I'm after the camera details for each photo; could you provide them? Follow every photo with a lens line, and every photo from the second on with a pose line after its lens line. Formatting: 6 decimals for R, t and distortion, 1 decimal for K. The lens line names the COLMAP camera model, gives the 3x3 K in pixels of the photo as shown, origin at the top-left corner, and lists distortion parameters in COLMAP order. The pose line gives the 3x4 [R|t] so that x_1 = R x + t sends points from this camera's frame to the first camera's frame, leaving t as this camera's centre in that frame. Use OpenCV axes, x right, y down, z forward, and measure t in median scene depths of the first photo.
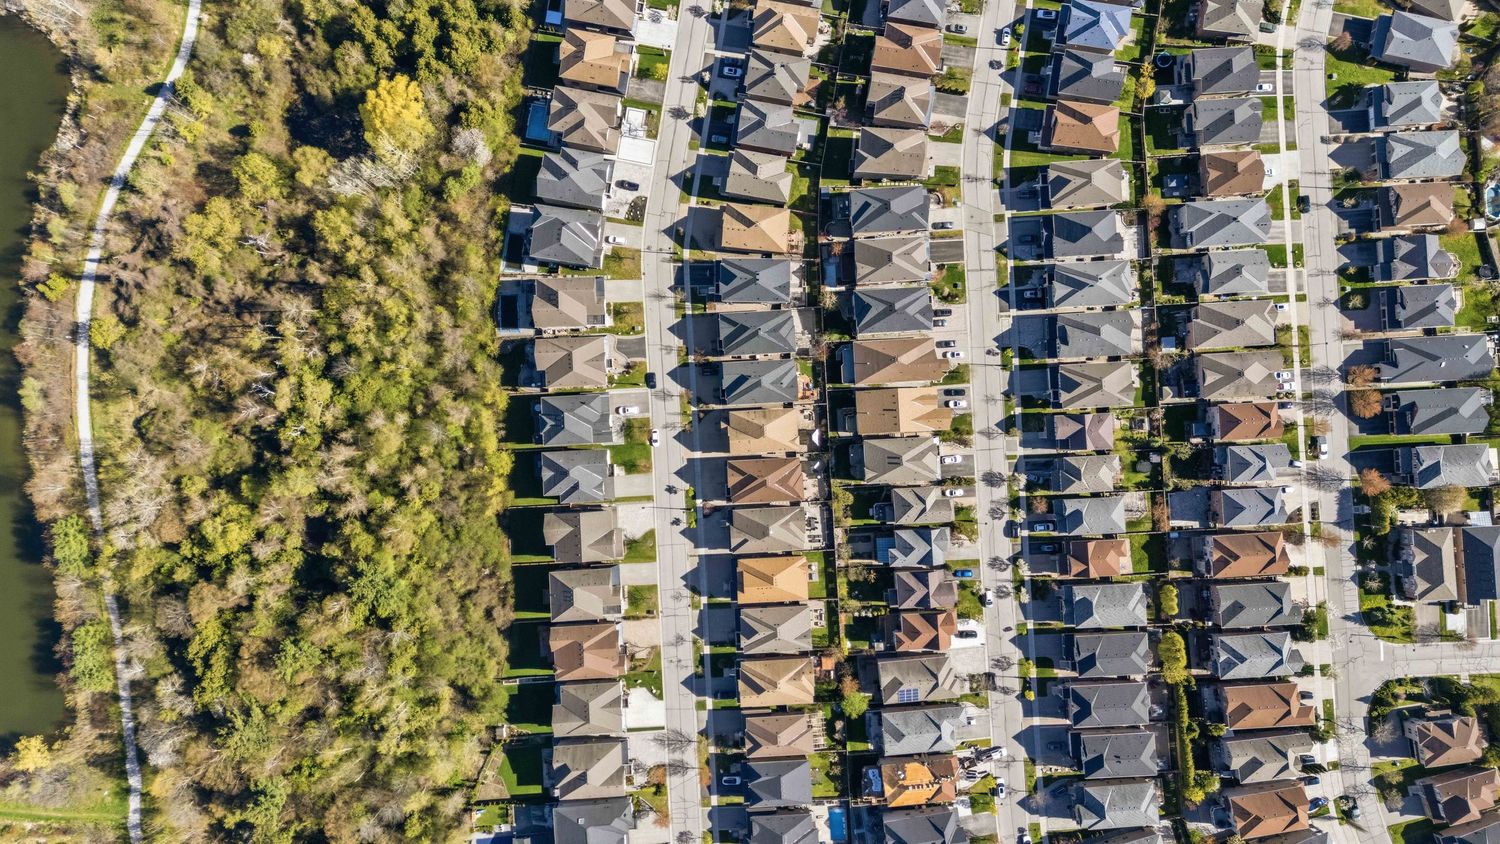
lens RADIAL K [[1094.0, 0, 751.2], [0, 1094.0, 420.1], [0, 0, 1]] dist [0.090693, -0.095502]
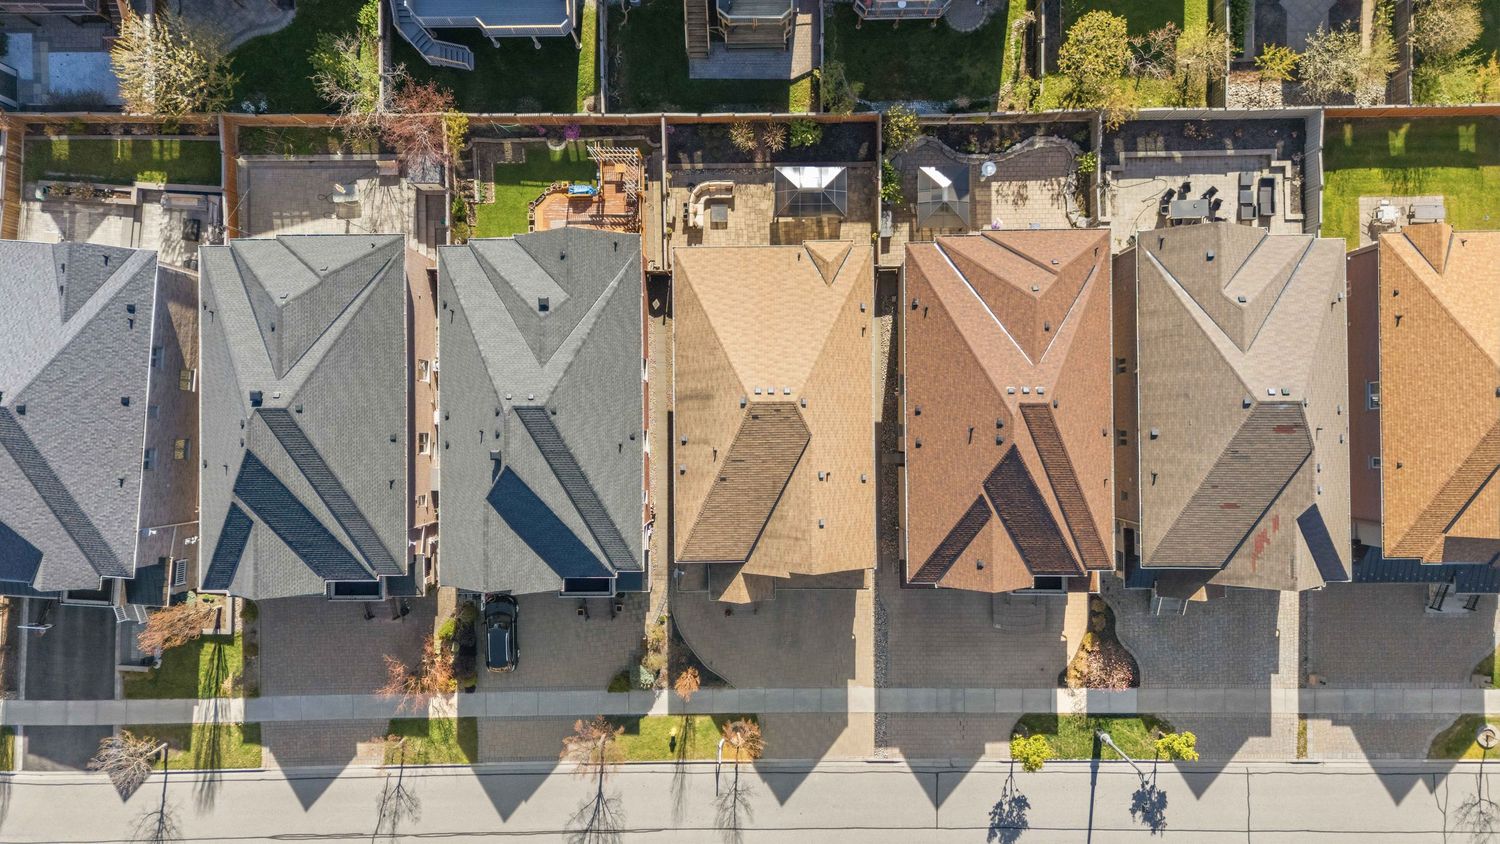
lens RADIAL K [[1094.0, 0, 751.2], [0, 1094.0, 420.1], [0, 0, 1]] dist [0.090693, -0.095502]
pose [[0.046723, -0.998871, 0.008618, 0.006575], [0.998904, 0.046744, 0.002211, 0.005471], [-0.002611, 0.008505, 0.999960, 0.774913]]
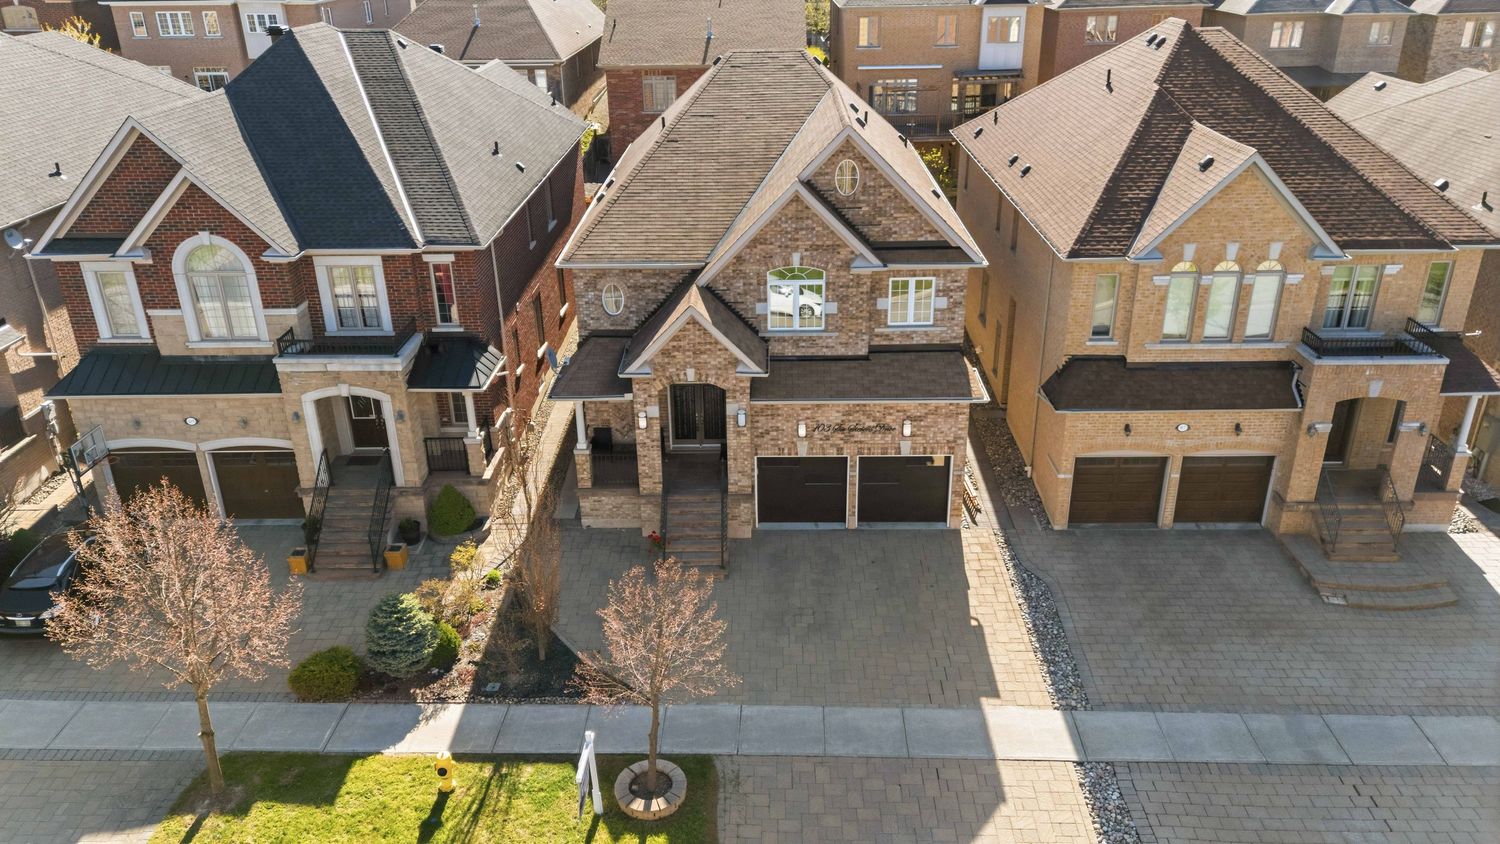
lens RADIAL K [[1094.0, 0, 751.2], [0, 1094.0, 420.1], [0, 0, 1]] dist [0.090693, -0.095502]
pose [[0.065263, -0.409959, 0.909766, -0.114064], [0.997839, 0.033781, -0.056358, 0.016253], [-0.007628, 0.911478, 0.411278, 0.956362]]
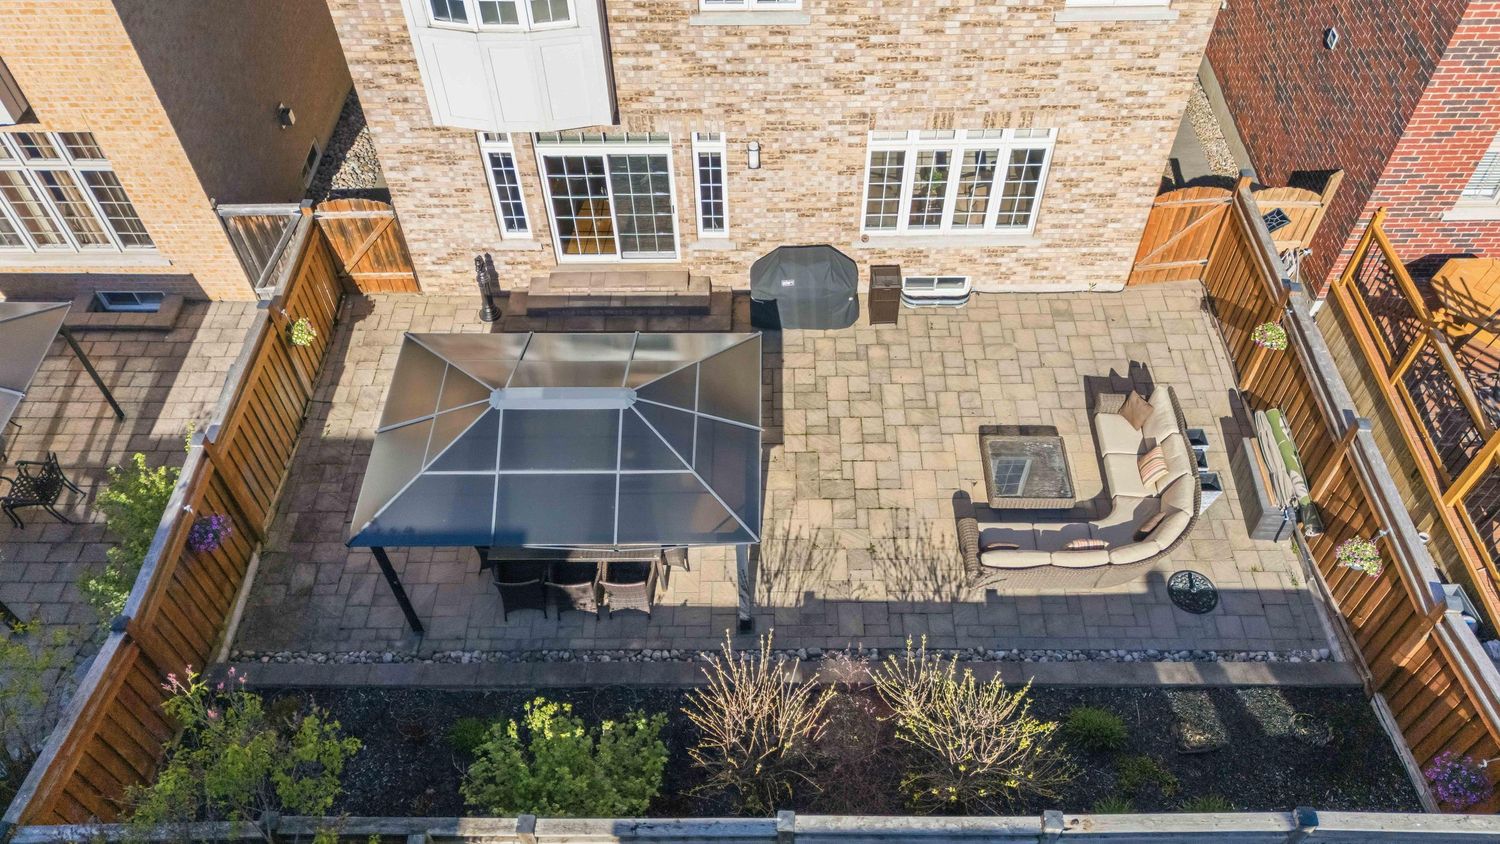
lens RADIAL K [[1131.7, 0, 752.1], [0, 1131.7, 419.0], [0, 0, 1]] dist [0.088980, -0.092269]
pose [[-0.058972, 0.767780, -0.637994, 0.082743], [-0.997790, -0.025736, 0.061258, 0.006272], [0.030614, 0.640196, 0.767601, 0.965689]]
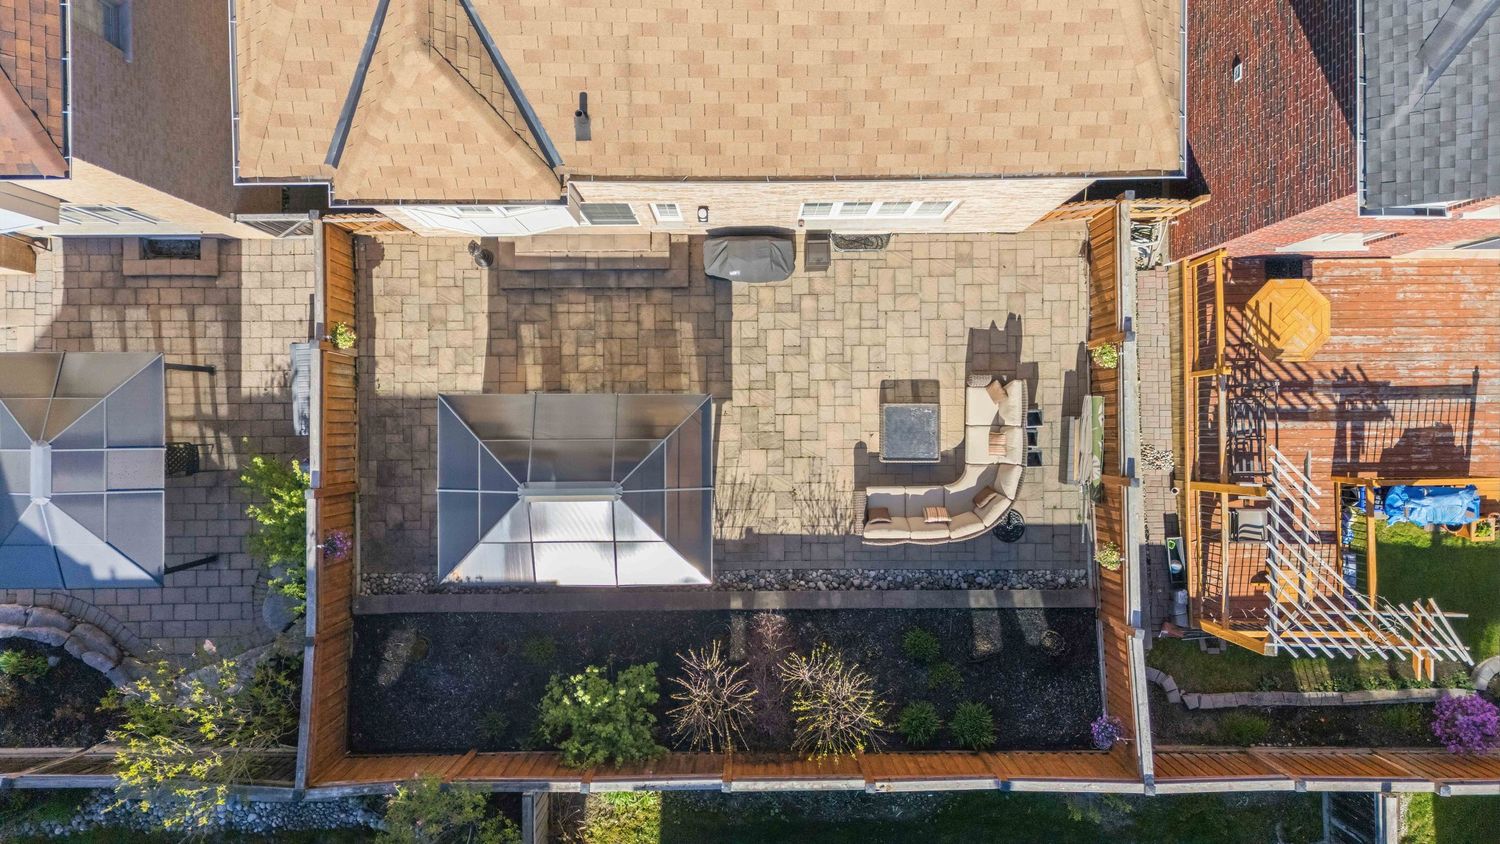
lens RADIAL K [[1094.0, 0, 751.2], [0, 1094.0, 420.1], [0, 0, 1]] dist [0.090693, -0.095502]
pose [[-0.046151, 0.998925, -0.004402, 0.051809], [-0.998833, -0.046083, 0.014478, 0.005796], [0.014259, 0.005065, 0.999886, 0.940271]]
